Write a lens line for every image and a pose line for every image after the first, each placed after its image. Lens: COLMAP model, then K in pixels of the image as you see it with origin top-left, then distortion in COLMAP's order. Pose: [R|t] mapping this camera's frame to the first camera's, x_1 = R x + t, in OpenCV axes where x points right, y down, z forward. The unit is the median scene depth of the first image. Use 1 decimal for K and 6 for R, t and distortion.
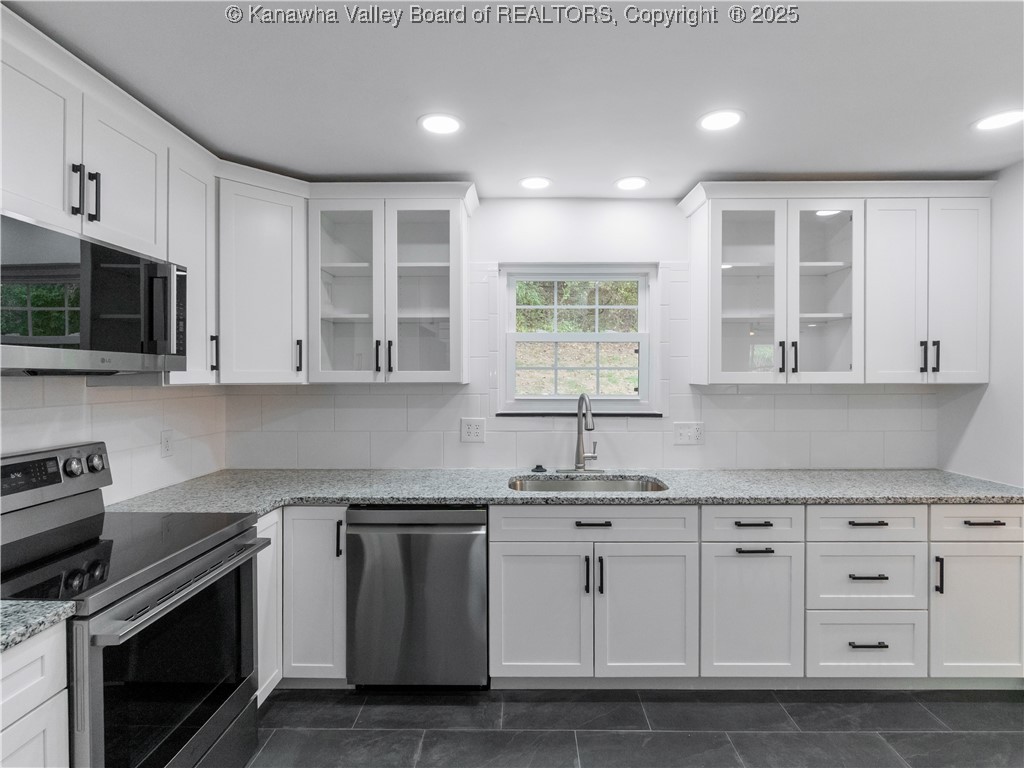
lens RADIAL K [[527.6, 0, 519.5], [0, 527.6, 378.6], [0, 0, 1]] dist [-0.001118, 0.000961]
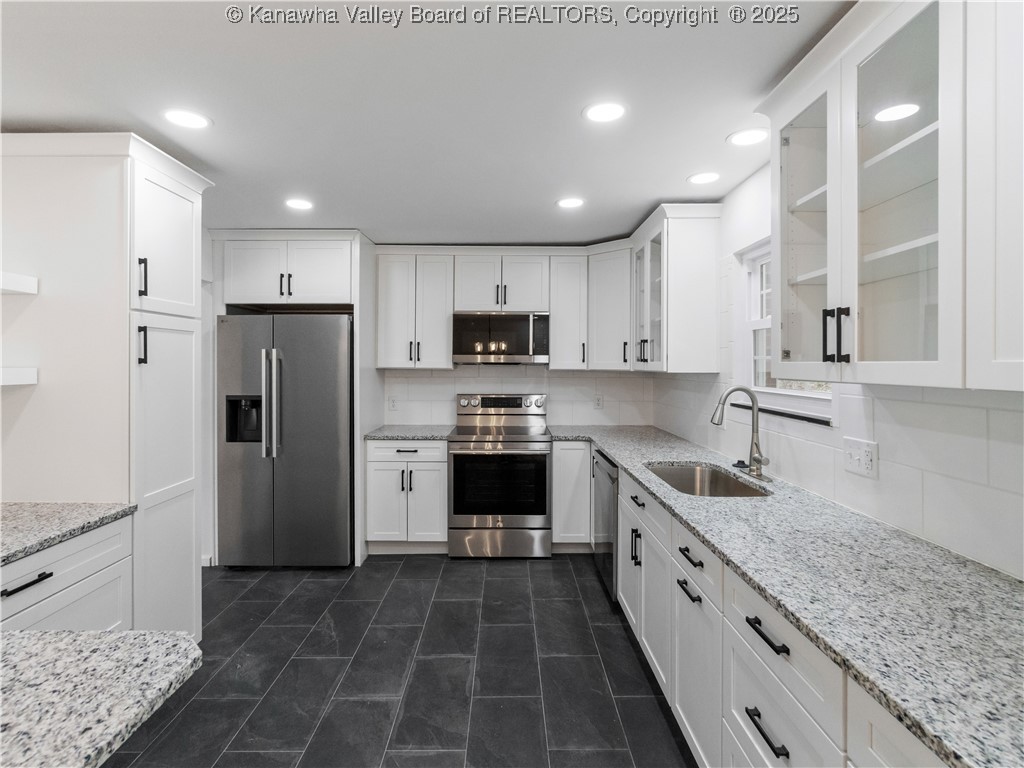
lens RADIAL K [[511.5, 0, 497.4], [0, 511.5, 362.8], [0, 0, 1]] dist [-0.005209, 0.000498]
pose [[0.000670, -0.000984, -0.999999, 1.067157], [-0.009333, 0.999956, -0.000990, -0.007161], [0.999956, 0.009334, 0.000661, 0.629646]]
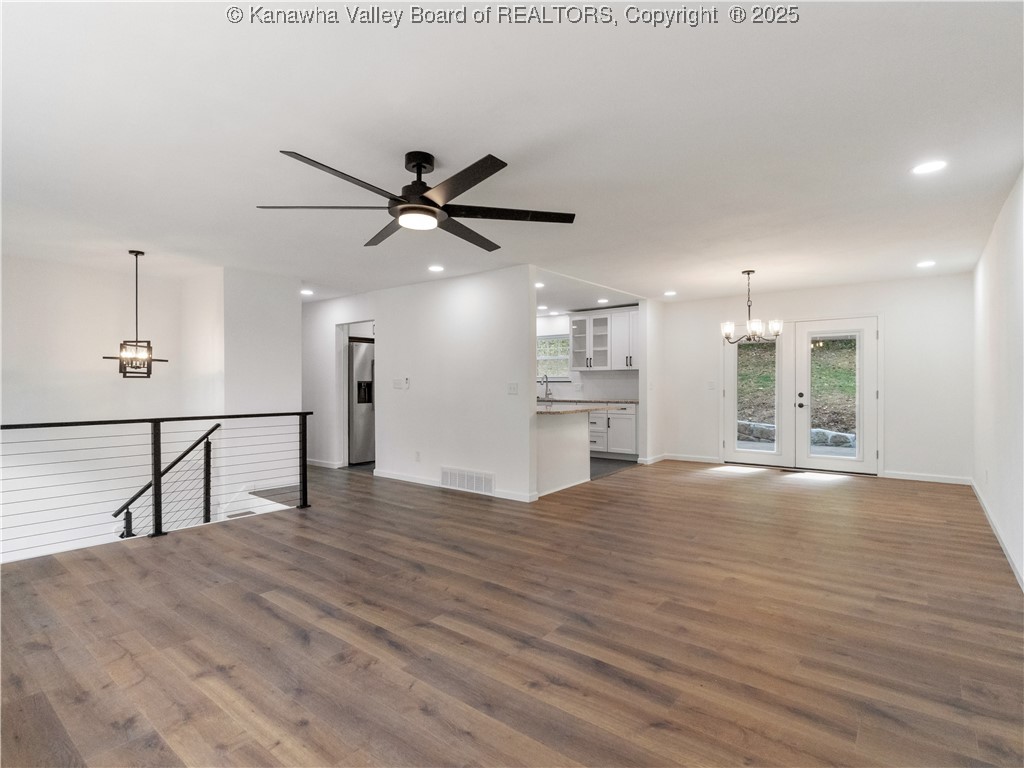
lens RADIAL K [[508.7, 0, 500.3], [0, 508.7, 385.6], [0, 0, 1]] dist [-0.008073, 0.000401]
pose [[0.782439, -0.000045, -0.622728, 2.093864], [-0.001004, 0.999999, -0.001334, 0.111132], [0.622727, 0.001669, 0.782437, -1.899066]]
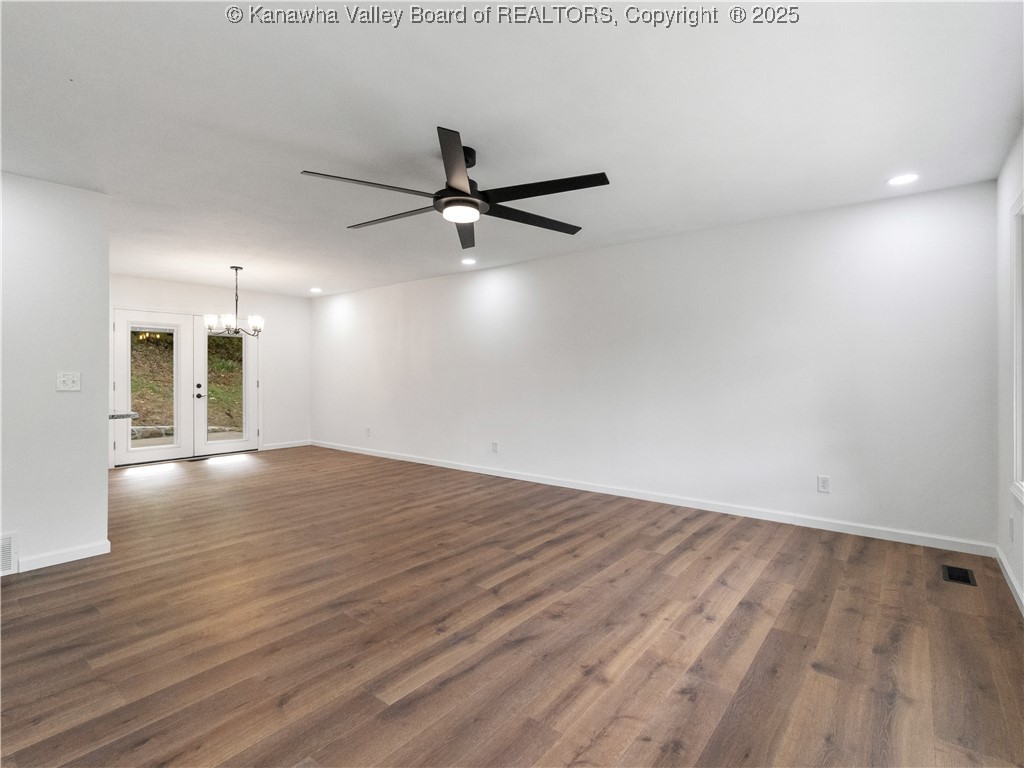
lens RADIAL K [[519.5, 0, 513.9], [0, 519.5, 393.7], [0, 0, 1]] dist [-0.011968, 0.000114]
pose [[0.611543, -0.032680, 0.790536, 0.497088], [0.007602, 0.999343, 0.035432, 0.109931], [-0.791175, -0.015659, 0.611390, -1.929857]]
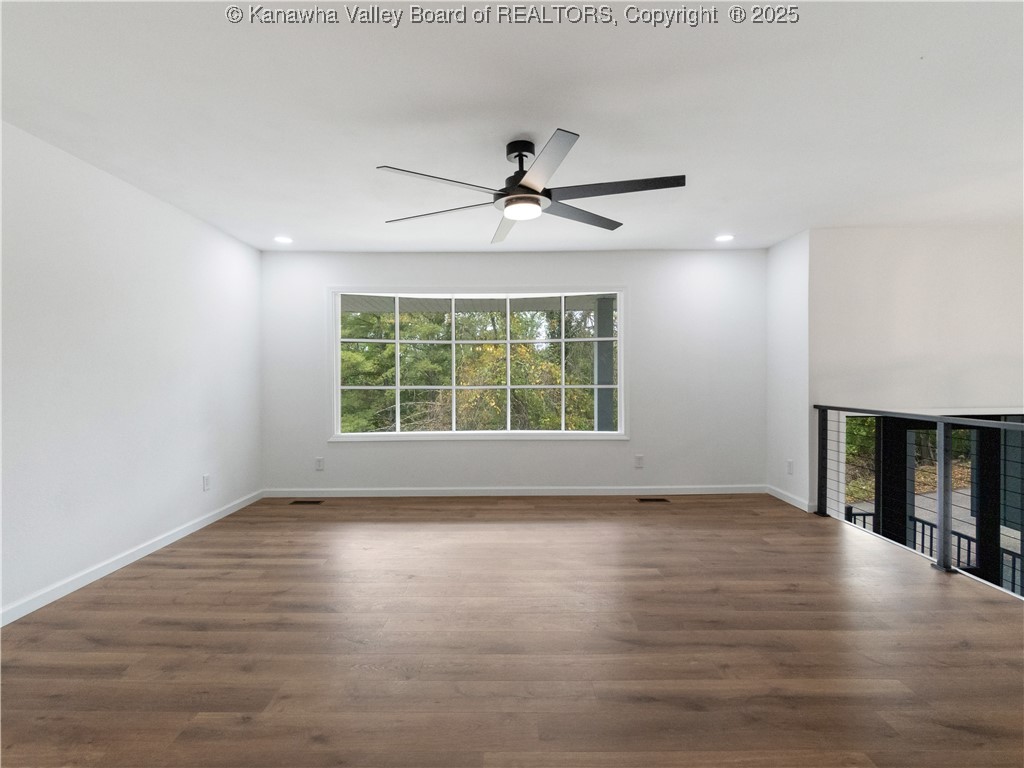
lens RADIAL K [[508.7, 0, 500.3], [0, 508.7, 385.6], [0, 0, 1]] dist [-0.008073, 0.000401]
pose [[-0.999915, 0.002822, -0.012737, 1.359744], [0.002503, 0.999684, 0.025010, 0.096453], [0.012804, 0.024976, -0.999606, -0.104563]]
